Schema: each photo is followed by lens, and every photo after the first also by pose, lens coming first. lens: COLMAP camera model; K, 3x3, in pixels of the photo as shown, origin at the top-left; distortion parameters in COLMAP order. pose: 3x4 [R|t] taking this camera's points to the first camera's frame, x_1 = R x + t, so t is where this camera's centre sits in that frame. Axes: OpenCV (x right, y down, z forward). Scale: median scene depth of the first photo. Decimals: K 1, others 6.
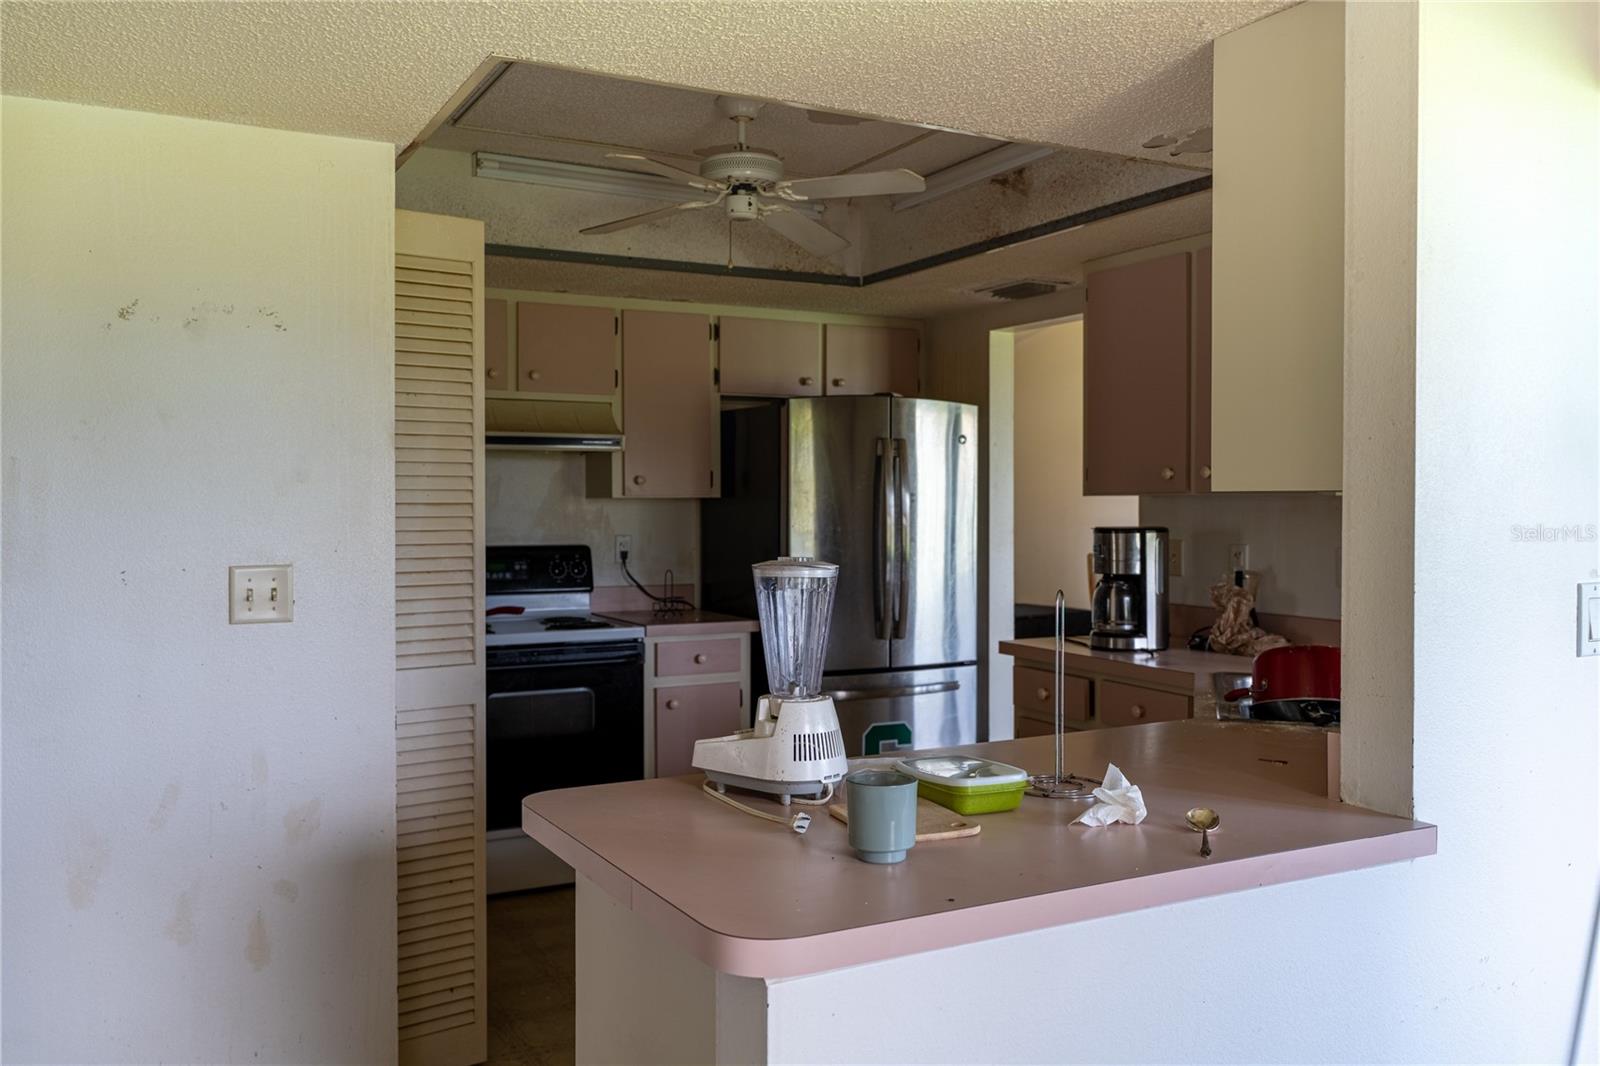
lens RADIAL K [[1316.6, 0, 816.3], [0, 1316.6, 530.9], [0, 0, 1]] dist [0.009985, 0.004999]
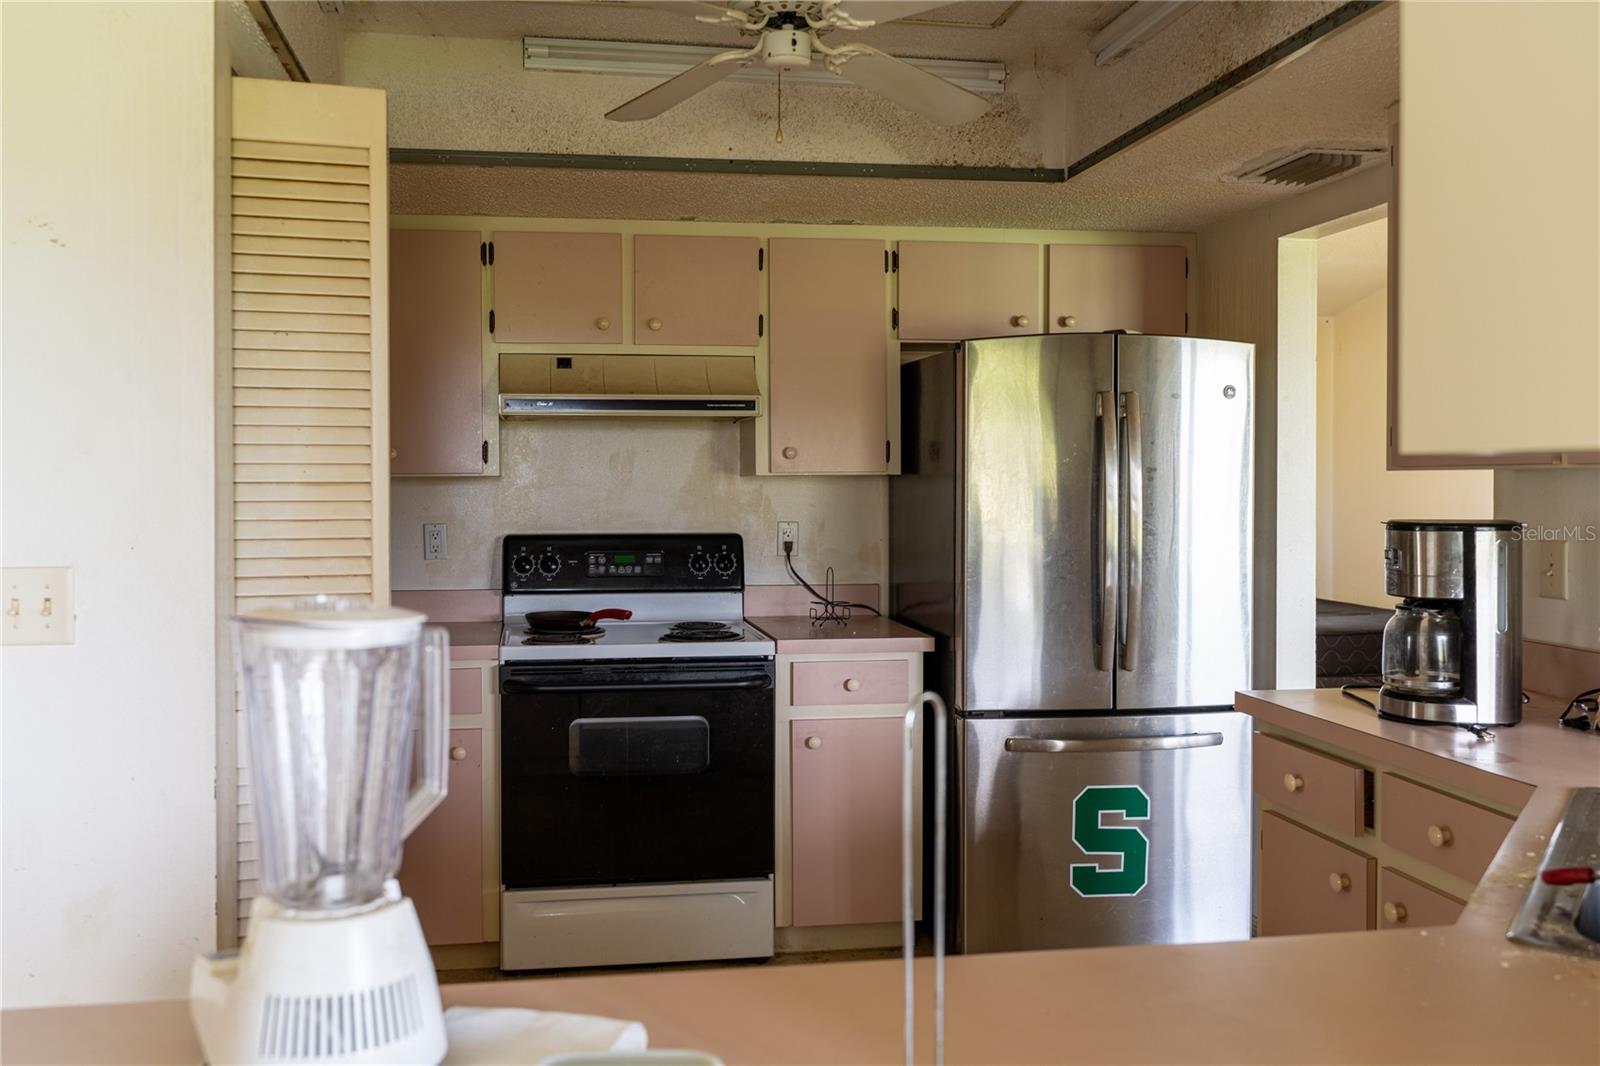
lens RADIAL K [[1319.8, 0, 737.2], [0, 1319.8, 507.8], [0, 0, 1]] dist [0.002447, 0.003535]
pose [[0.936453, 0.006508, -0.350733, 0.120311], [-0.007099, 0.999975, -0.000400, -0.005394], [0.350721, 0.002865, 0.936476, 0.260244]]
